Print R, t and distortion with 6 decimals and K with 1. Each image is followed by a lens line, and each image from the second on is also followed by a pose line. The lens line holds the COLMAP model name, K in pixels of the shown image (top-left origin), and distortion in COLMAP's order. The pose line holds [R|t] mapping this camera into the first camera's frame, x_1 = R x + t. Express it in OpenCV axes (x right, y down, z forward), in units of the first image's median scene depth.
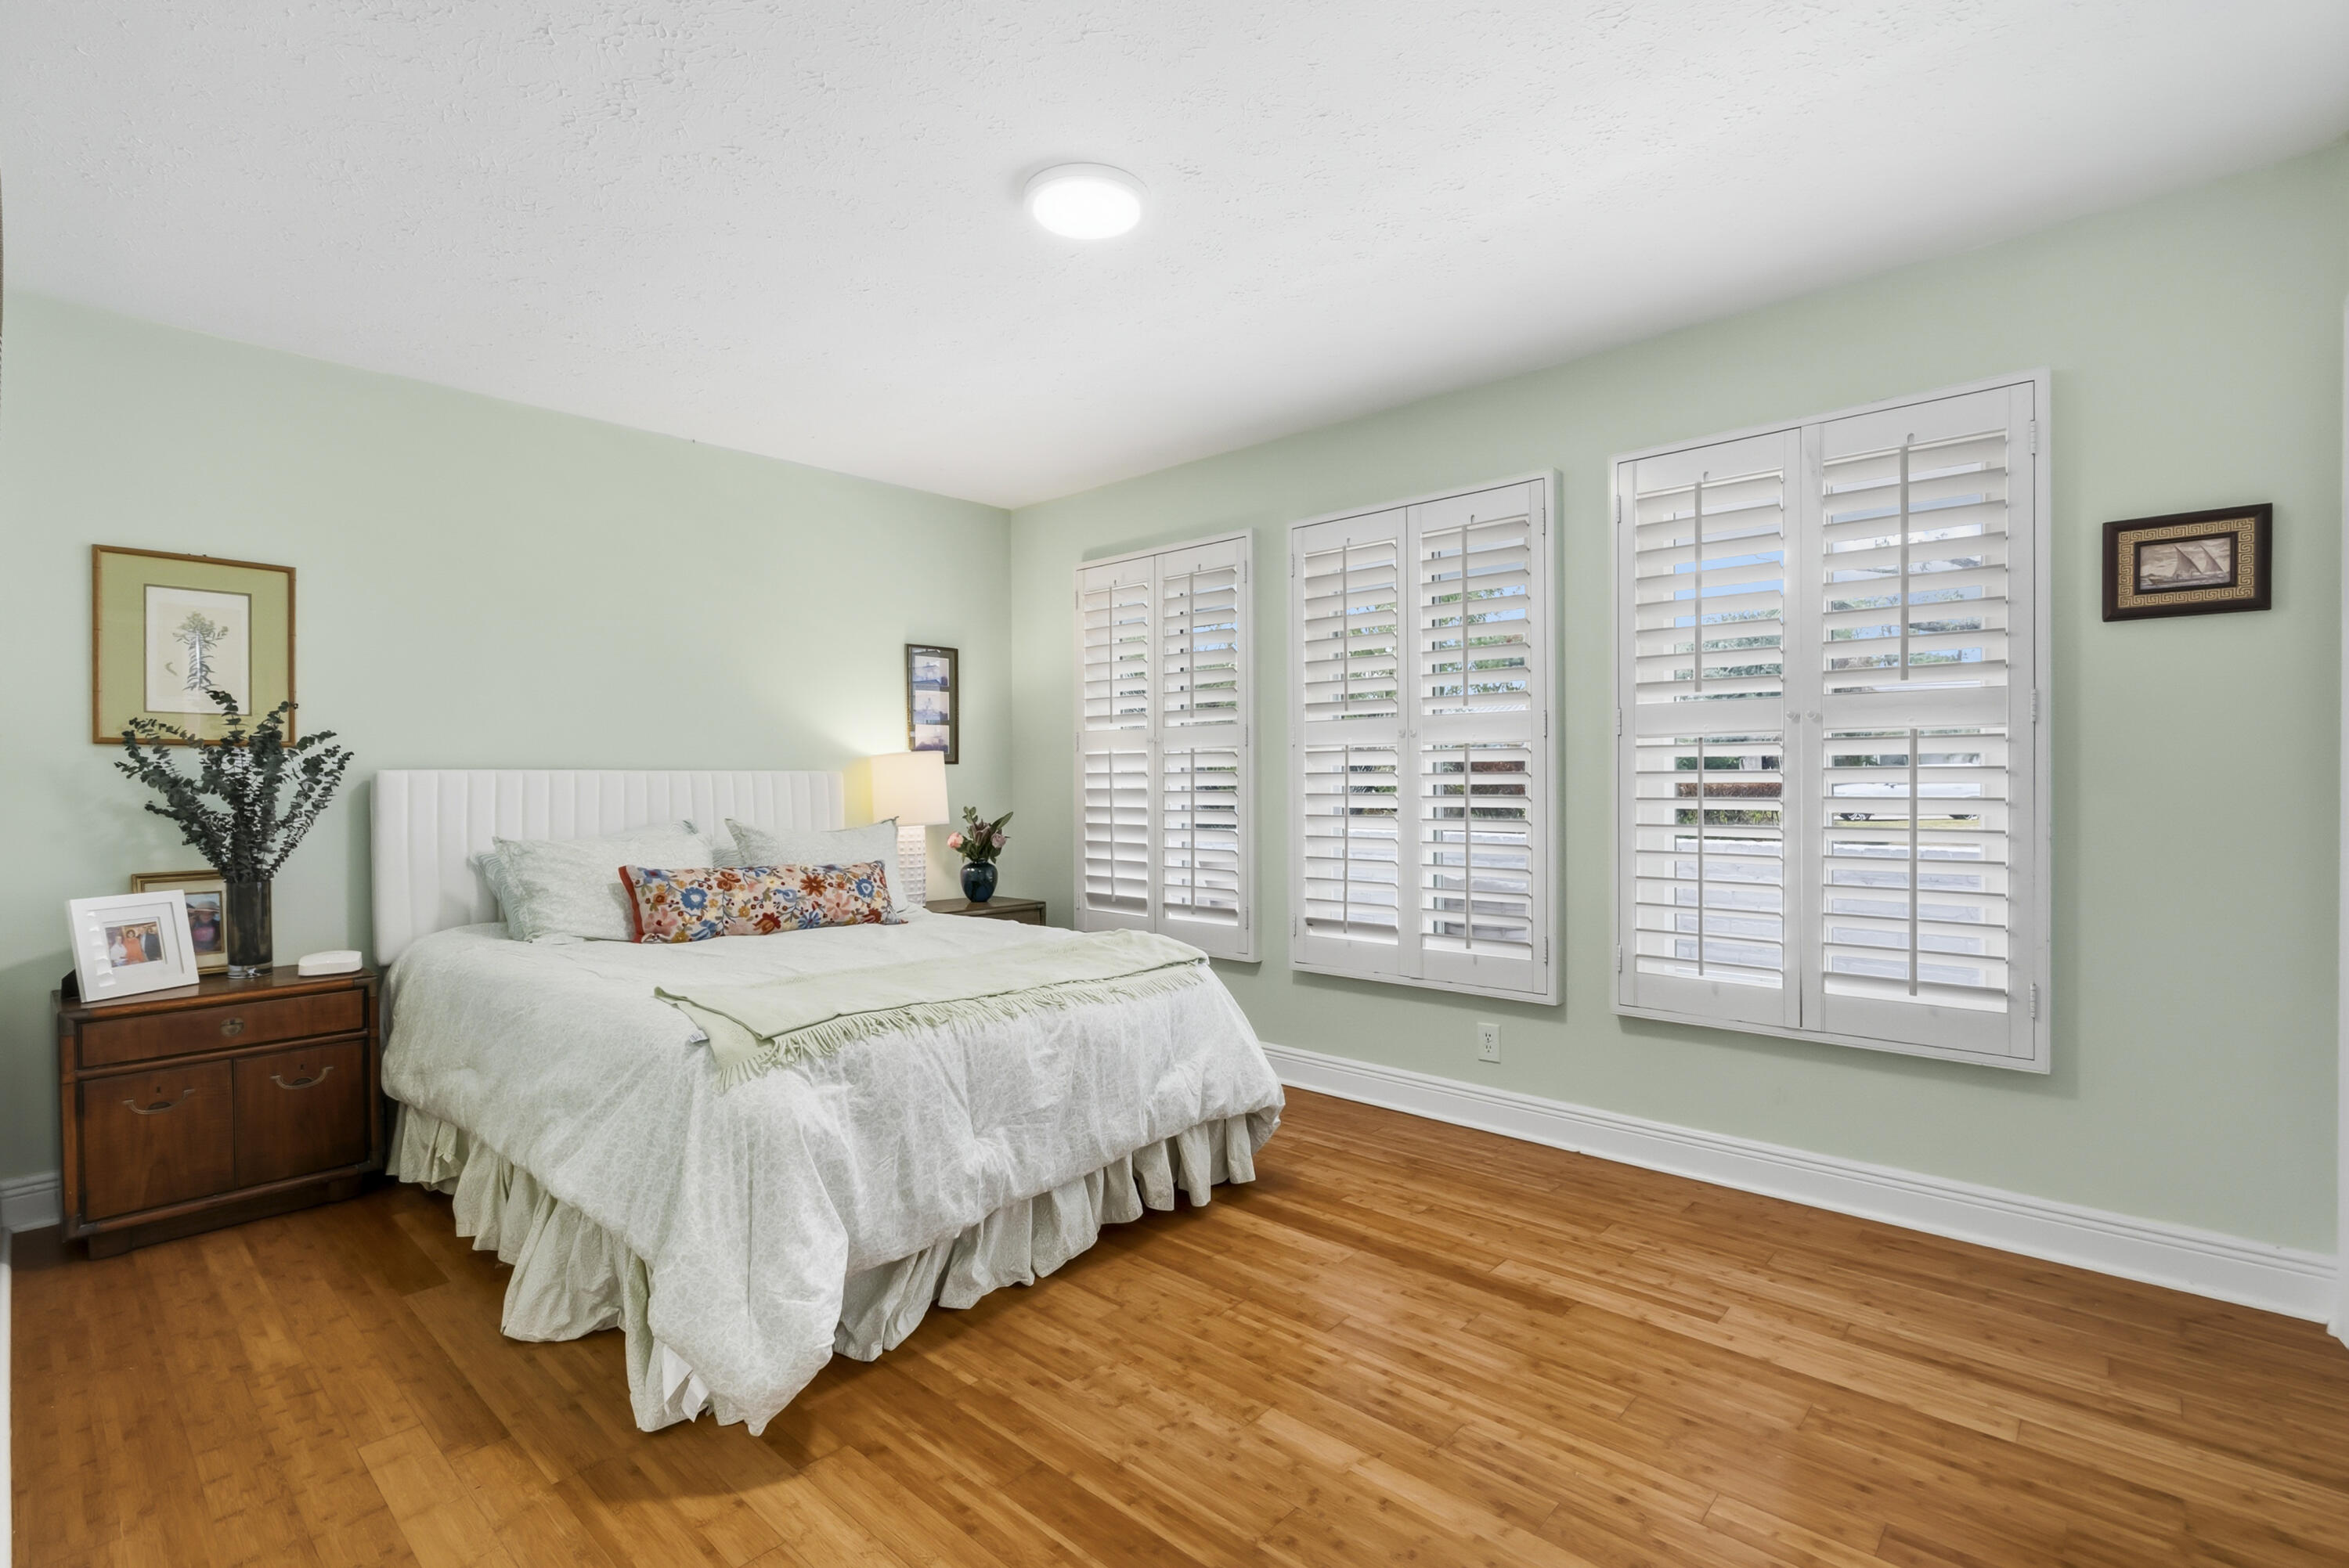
lens RADIAL K [[1074.6, 0, 1158.8], [0, 1074.6, 789.2], [0, 0, 1]] dist [-0.001817, 0.000479]
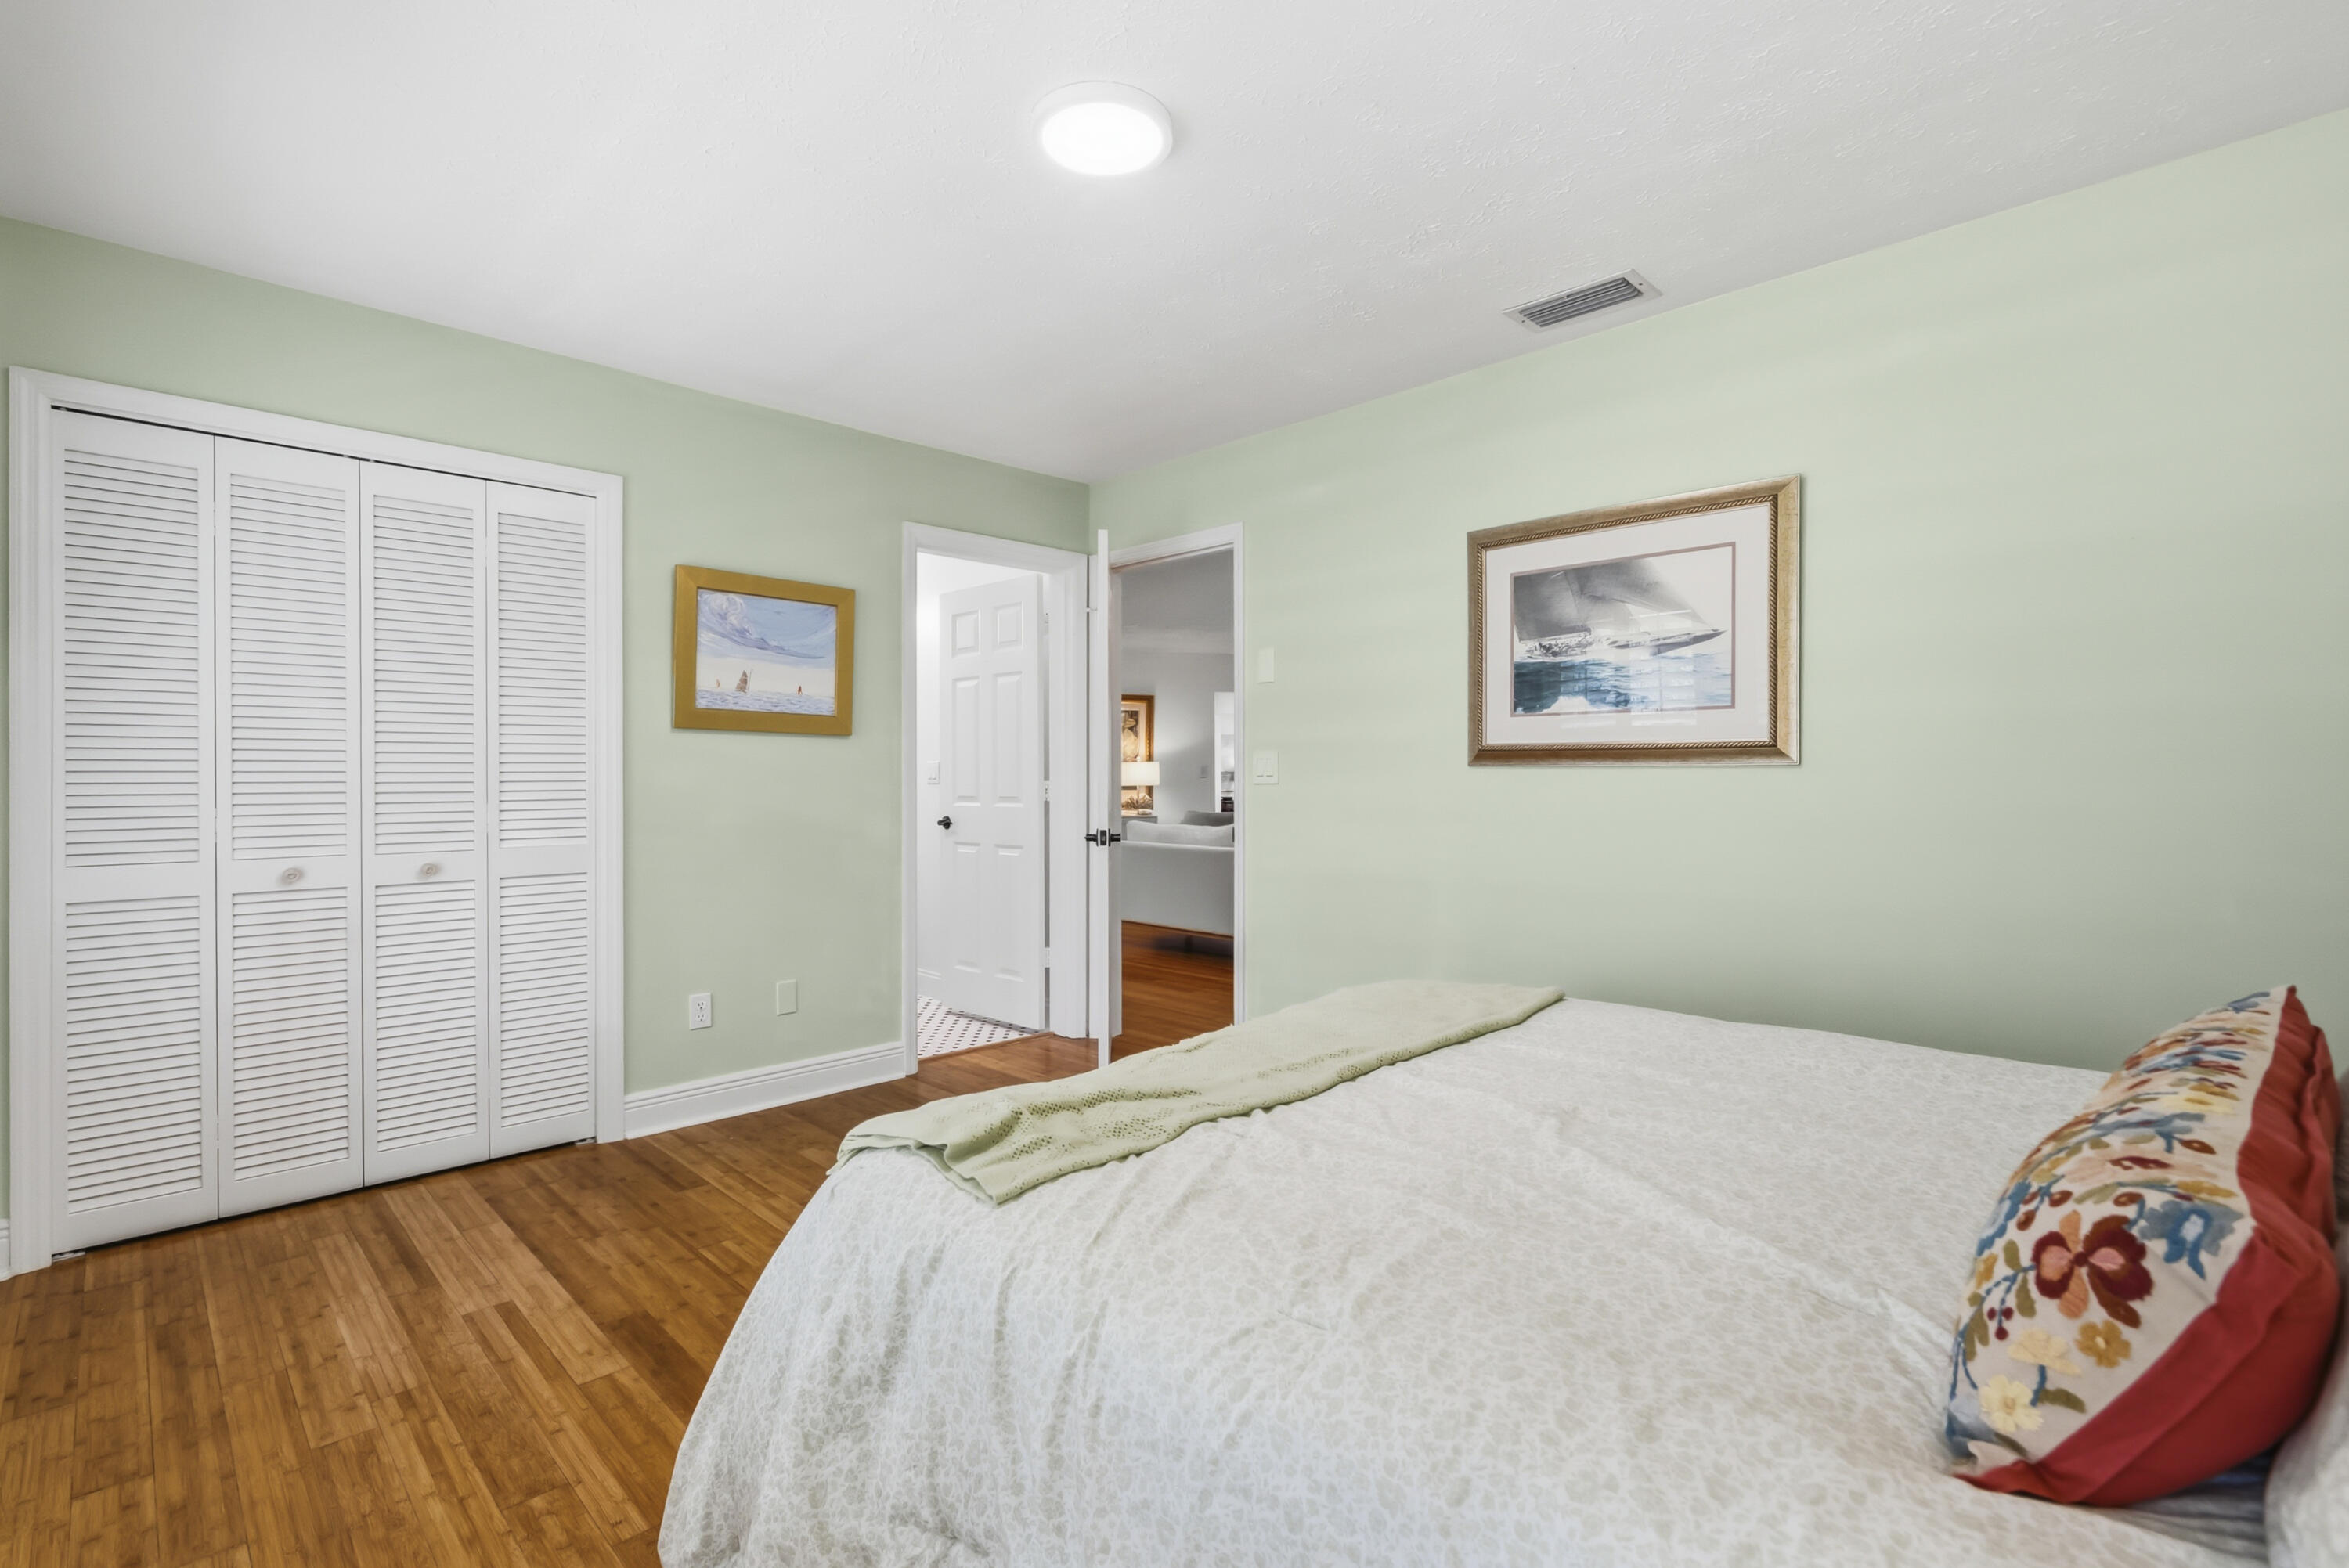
lens RADIAL K [[1074.6, 0, 1158.8], [0, 1074.6, 789.2], [0, 0, 1]] dist [-0.001817, 0.000479]
pose [[-0.998579, 0.006178, 0.052942, -0.160968], [0.007341, 0.999735, 0.021796, -0.018693], [-0.052793, 0.022154, -0.998360, 1.900870]]
